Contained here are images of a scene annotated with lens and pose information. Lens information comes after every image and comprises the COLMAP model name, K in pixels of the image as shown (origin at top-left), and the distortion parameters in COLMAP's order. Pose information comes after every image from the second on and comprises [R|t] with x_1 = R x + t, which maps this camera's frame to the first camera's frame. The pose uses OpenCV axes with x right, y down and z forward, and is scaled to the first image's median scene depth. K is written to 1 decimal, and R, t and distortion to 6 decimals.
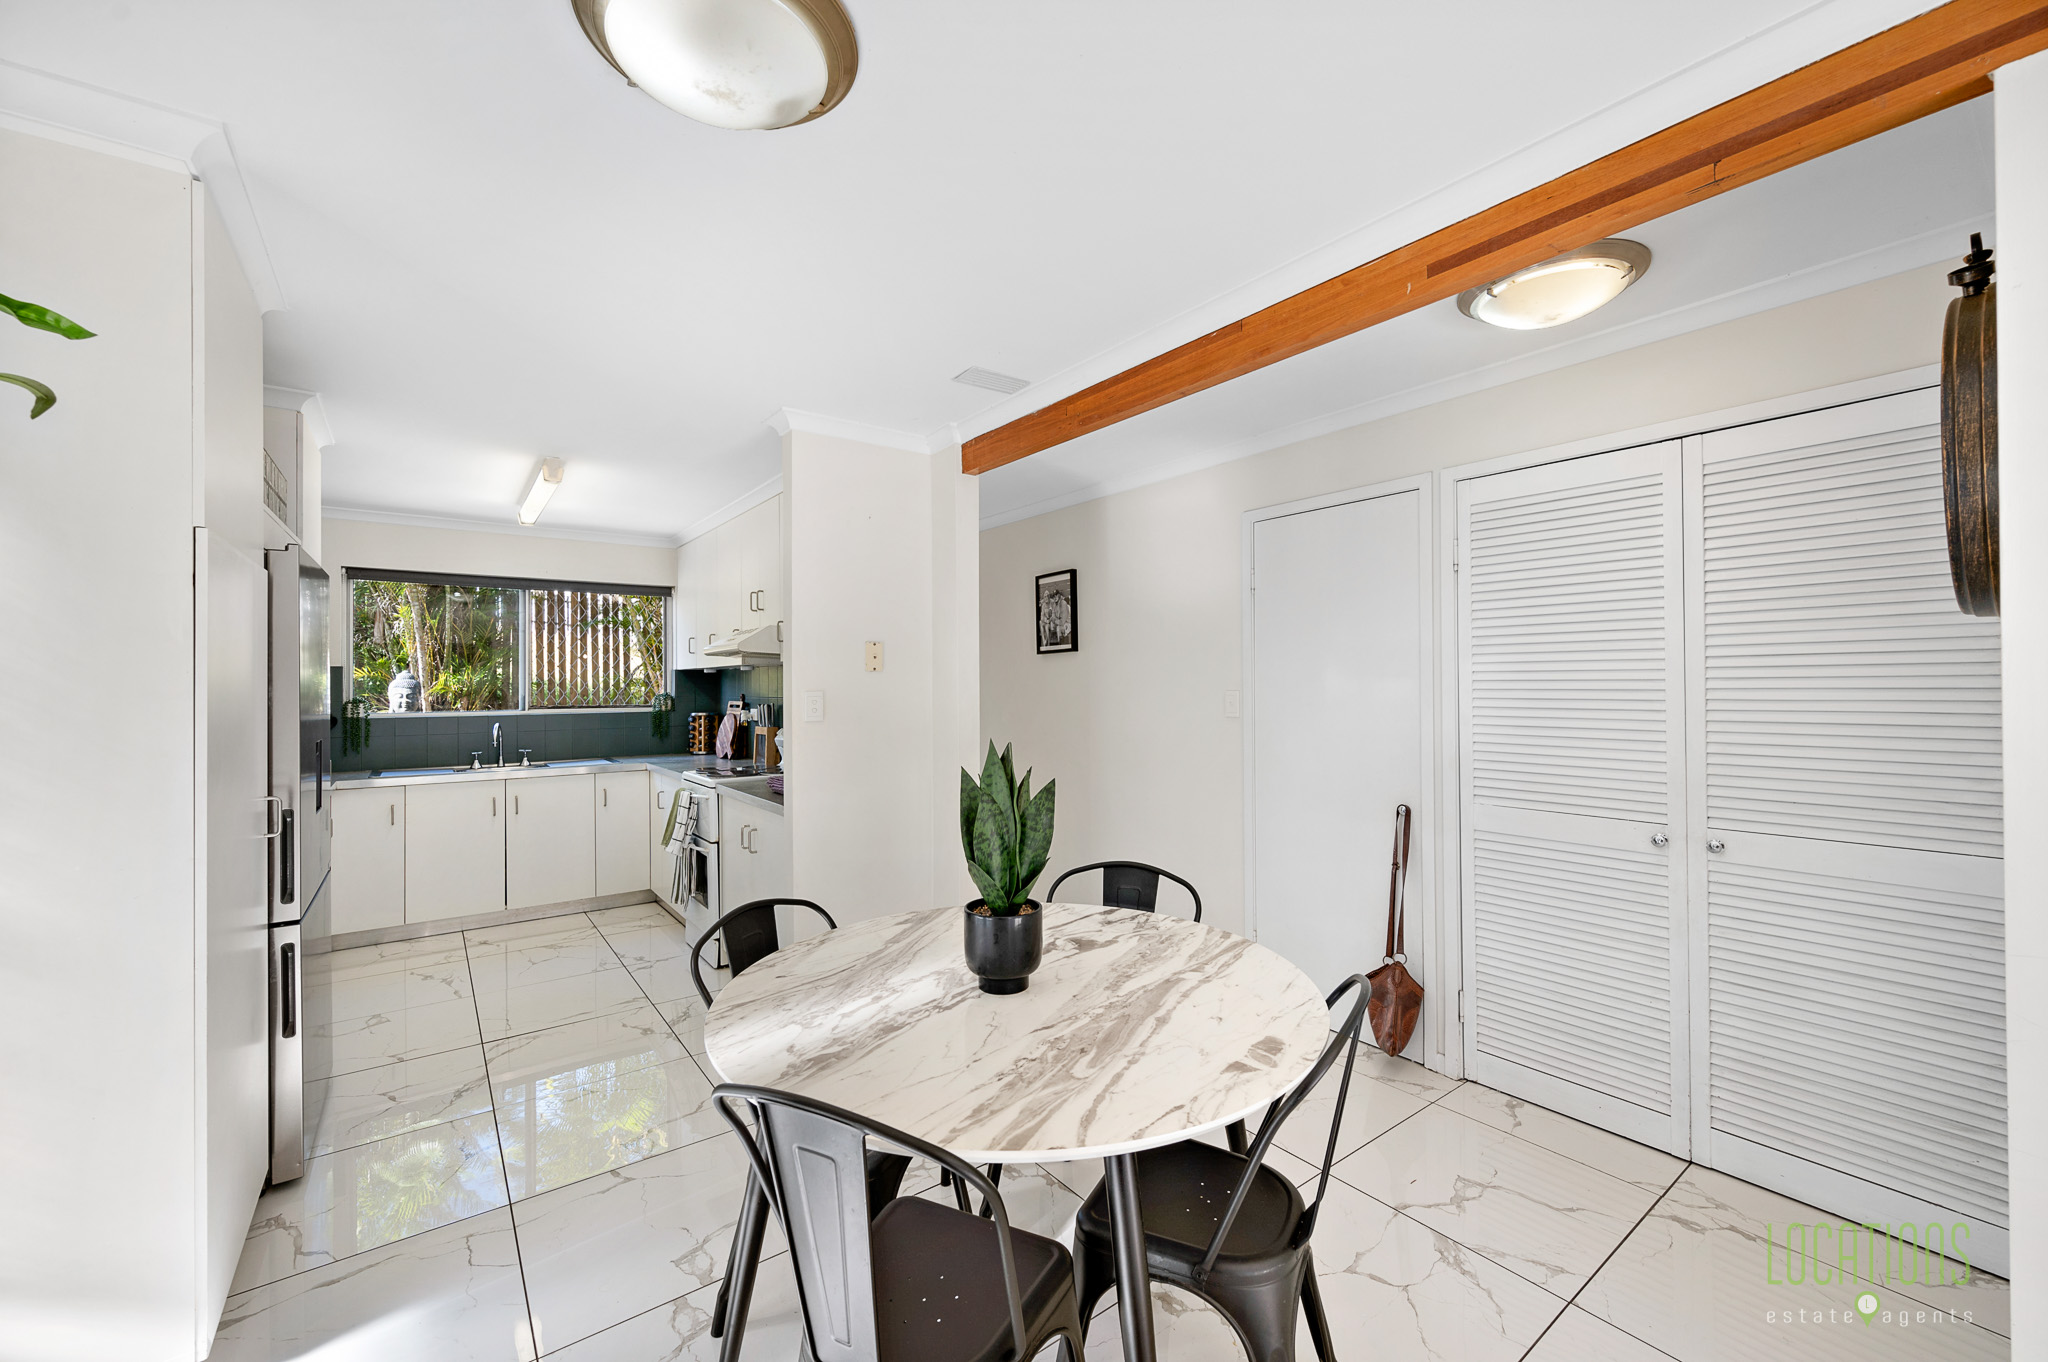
lens RADIAL K [[813.8, 0, 1026.2], [0, 813.8, 673.9], [0, 0, 1]] dist [-0.000100, -0.000040]
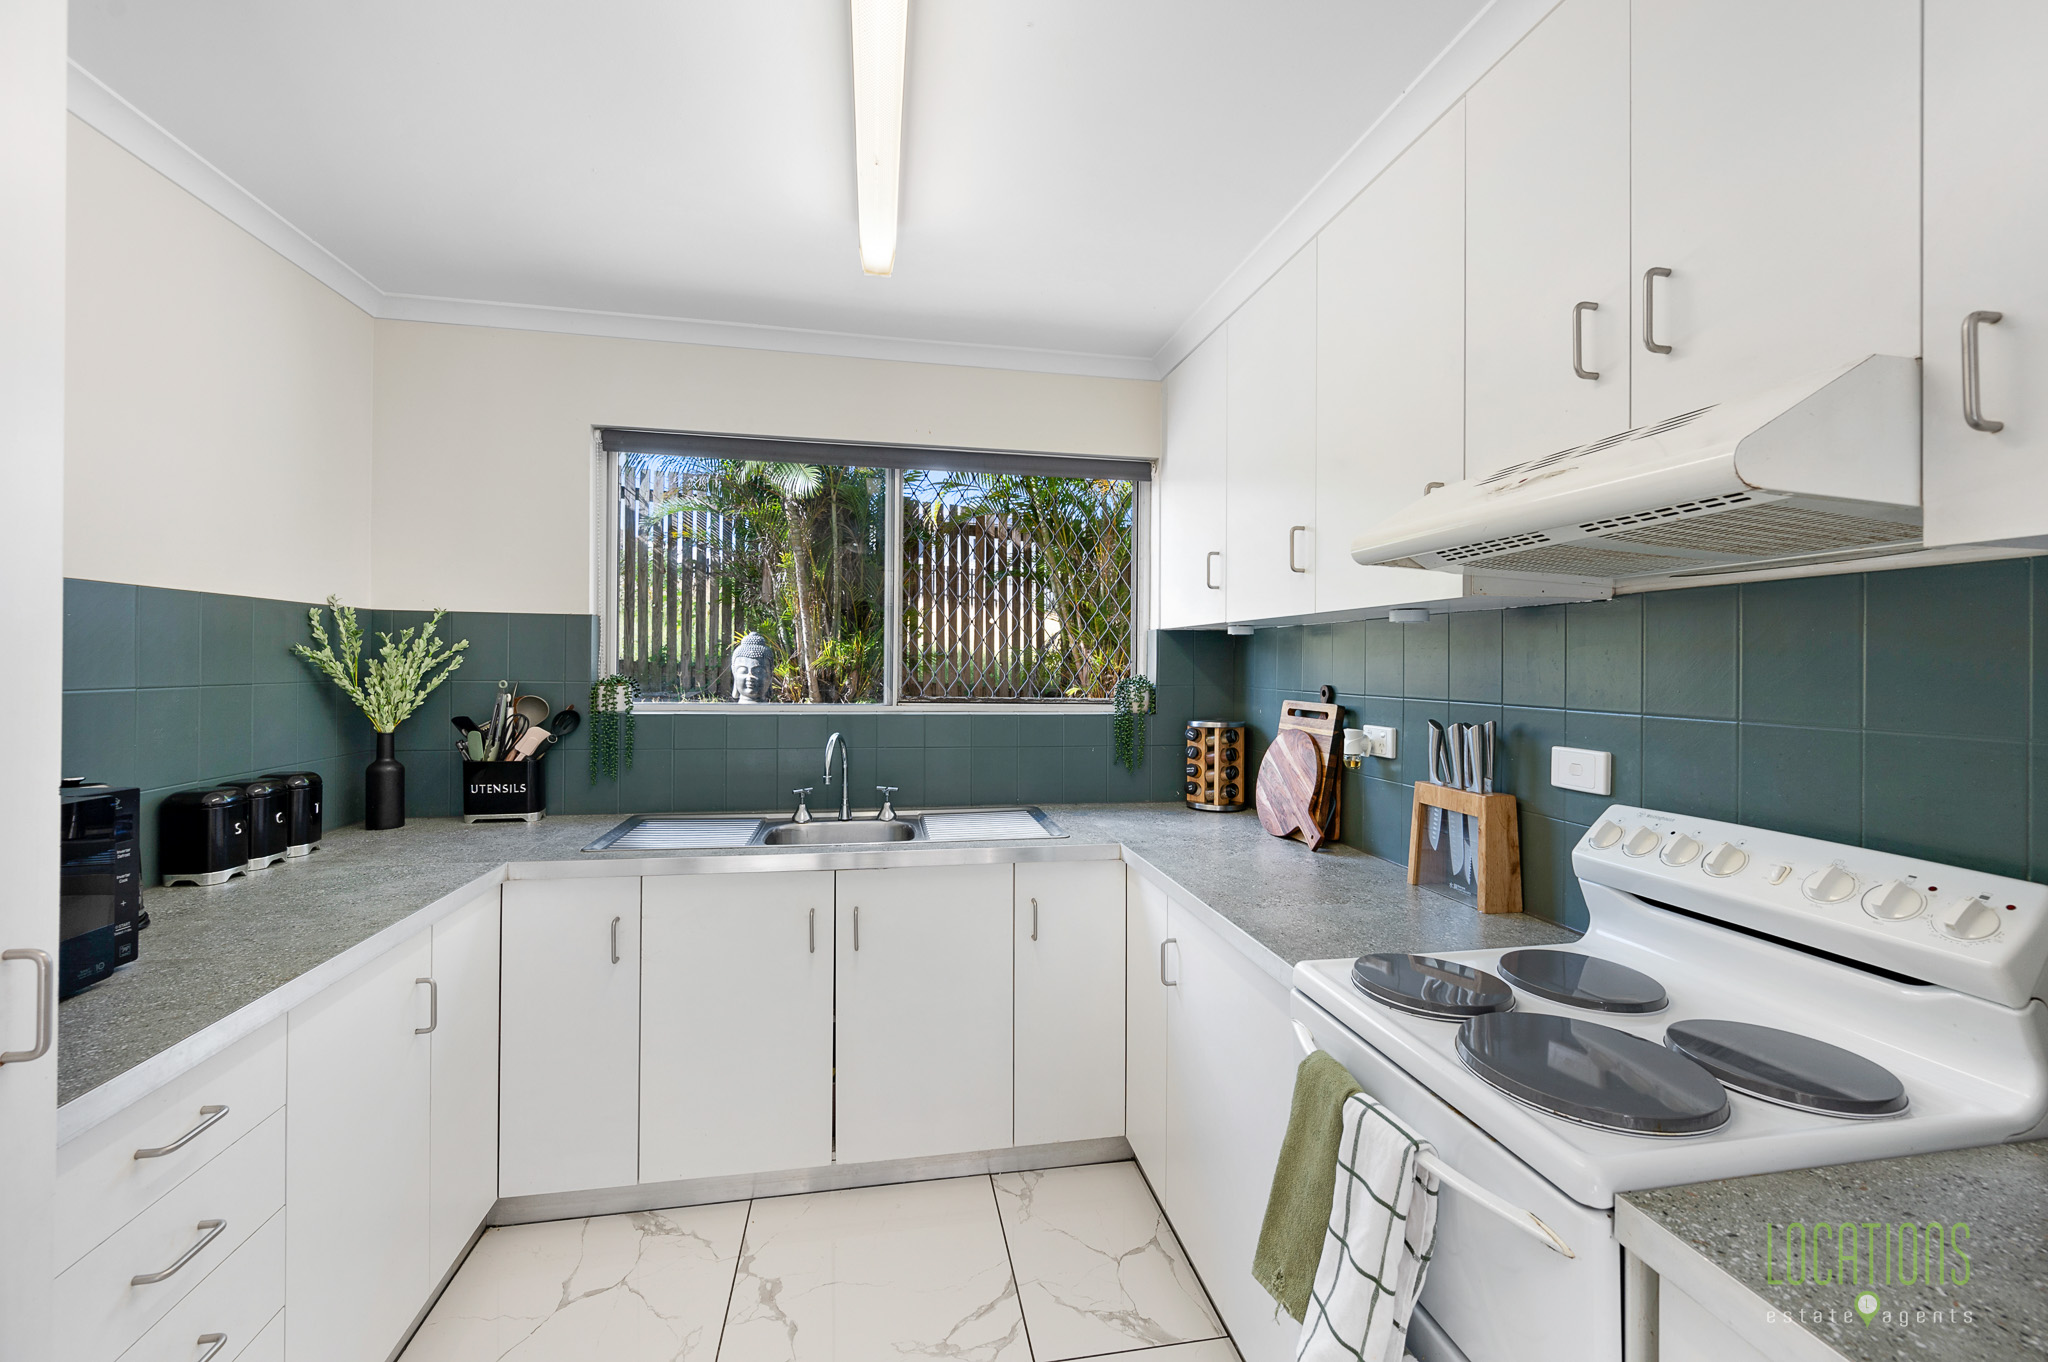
lens RADIAL K [[813.8, 0, 1026.2], [0, 813.8, 673.9], [0, 0, 1]] dist [-0.000100, -0.000040]
pose [[0.900238, 0.024576, -0.434703, -0.294217], [-0.013084, 0.999482, 0.029410, 0.008376], [0.435201, -0.020789, 0.900093, 0.535033]]
